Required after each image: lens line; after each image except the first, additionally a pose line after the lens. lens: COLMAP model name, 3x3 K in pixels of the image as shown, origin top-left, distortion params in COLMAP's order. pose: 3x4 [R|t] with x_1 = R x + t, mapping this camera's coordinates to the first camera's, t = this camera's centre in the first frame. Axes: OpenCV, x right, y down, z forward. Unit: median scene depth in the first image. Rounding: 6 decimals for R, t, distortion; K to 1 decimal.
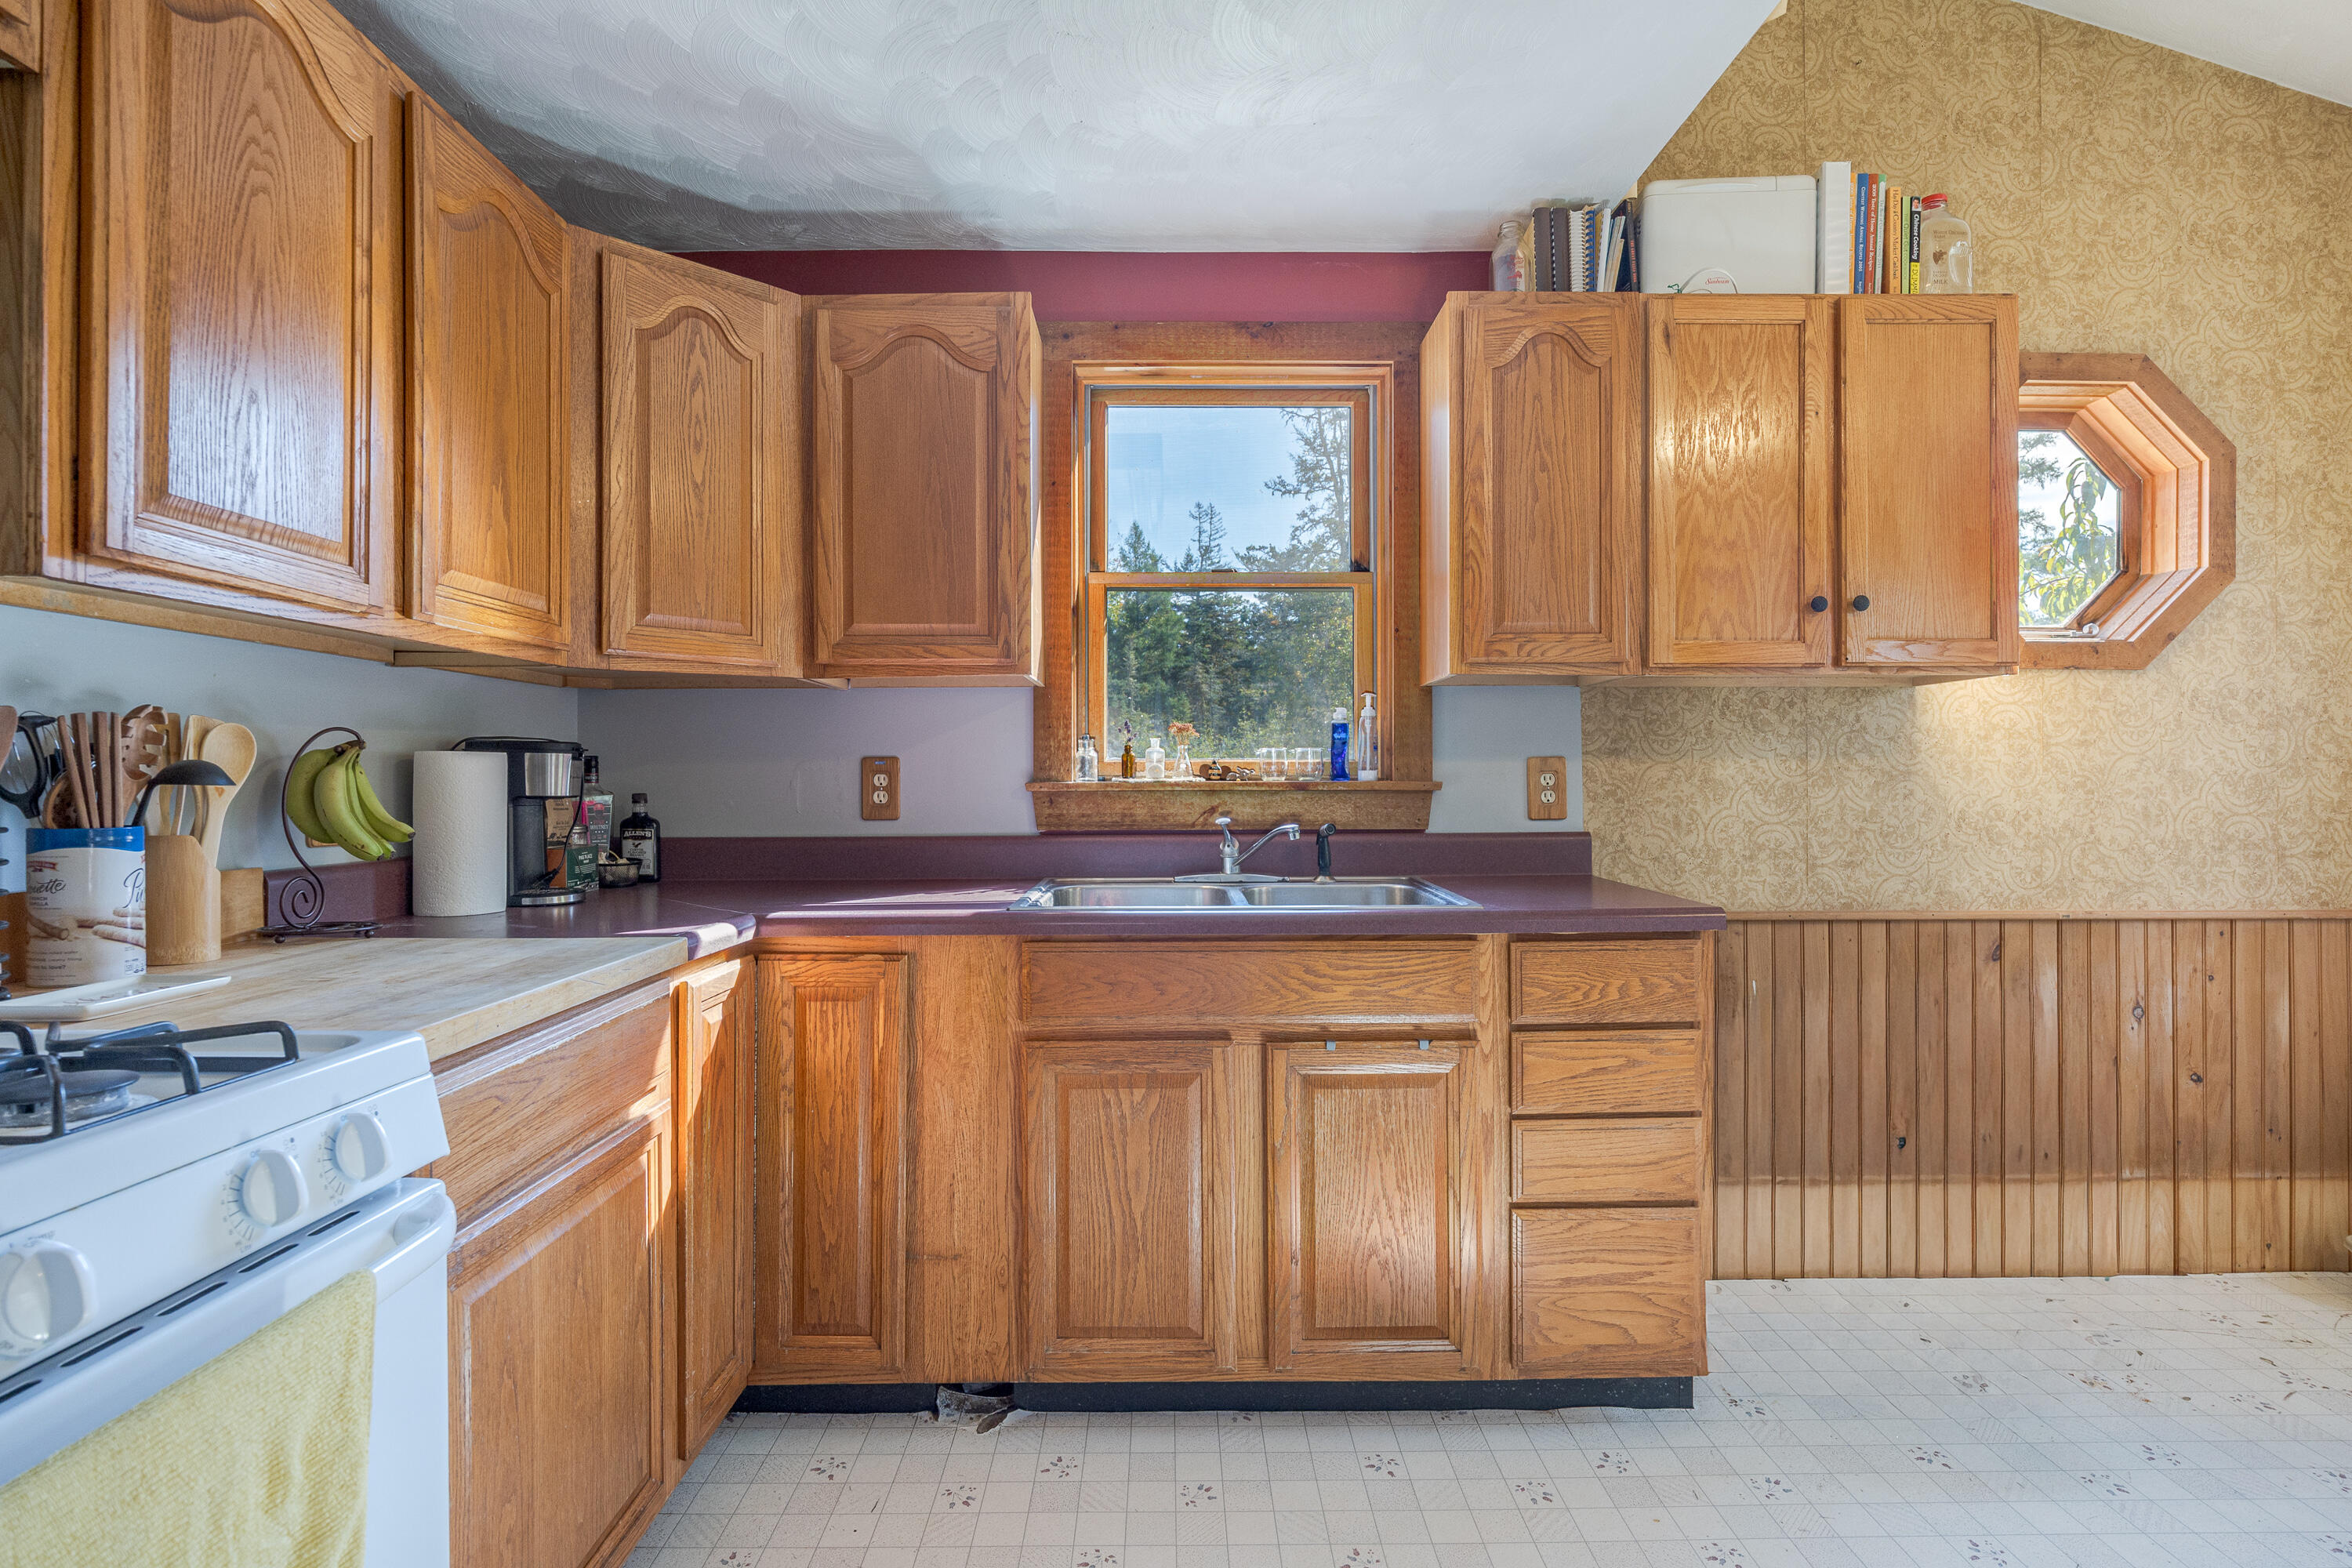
lens RADIAL K [[1125.7, 0, 1185.3], [0, 1125.7, 783.4], [0, 0, 1]] dist [0.002133, -0.003059]
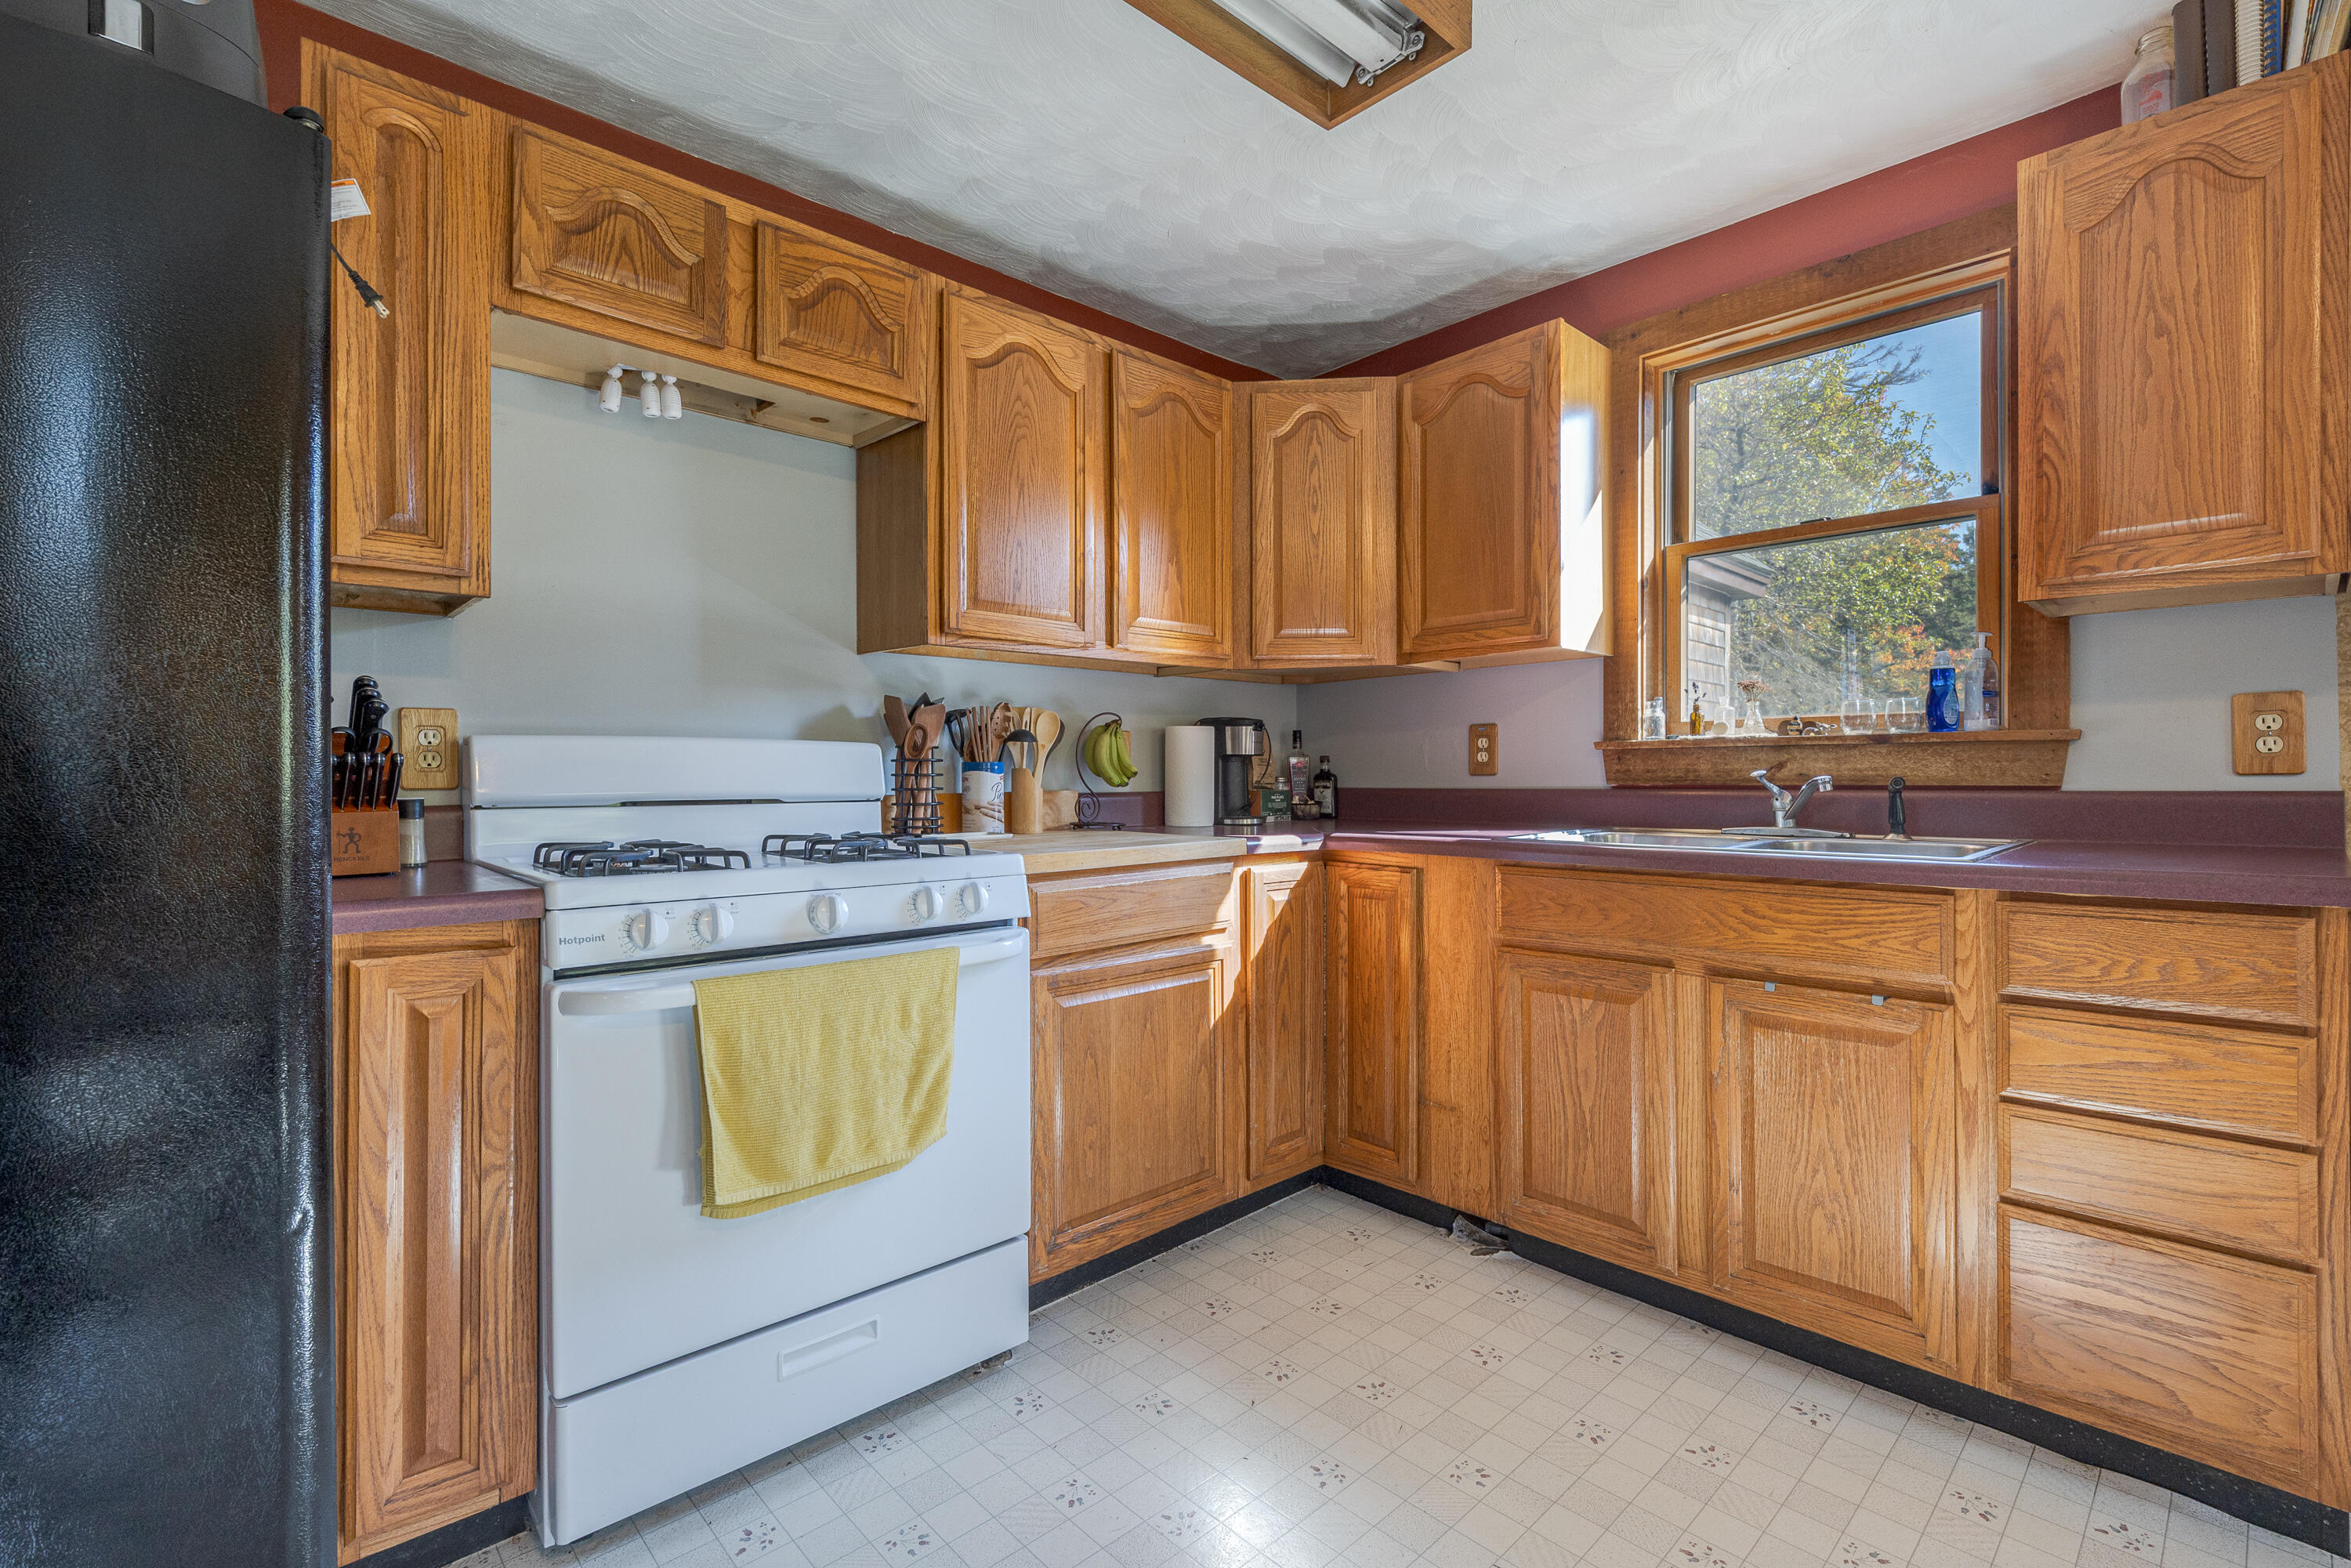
lens RADIAL K [[1044.3, 0, 1183.4], [0, 1044.3, 777.9], [0, 0, 1]] dist [0.000471, -0.000976]
pose [[0.678853, 0.001396, -0.734273, 0.451358], [0.001801, 0.999992, 0.003566, 0.040319], [0.734272, -0.003744, 0.678845, -0.024576]]
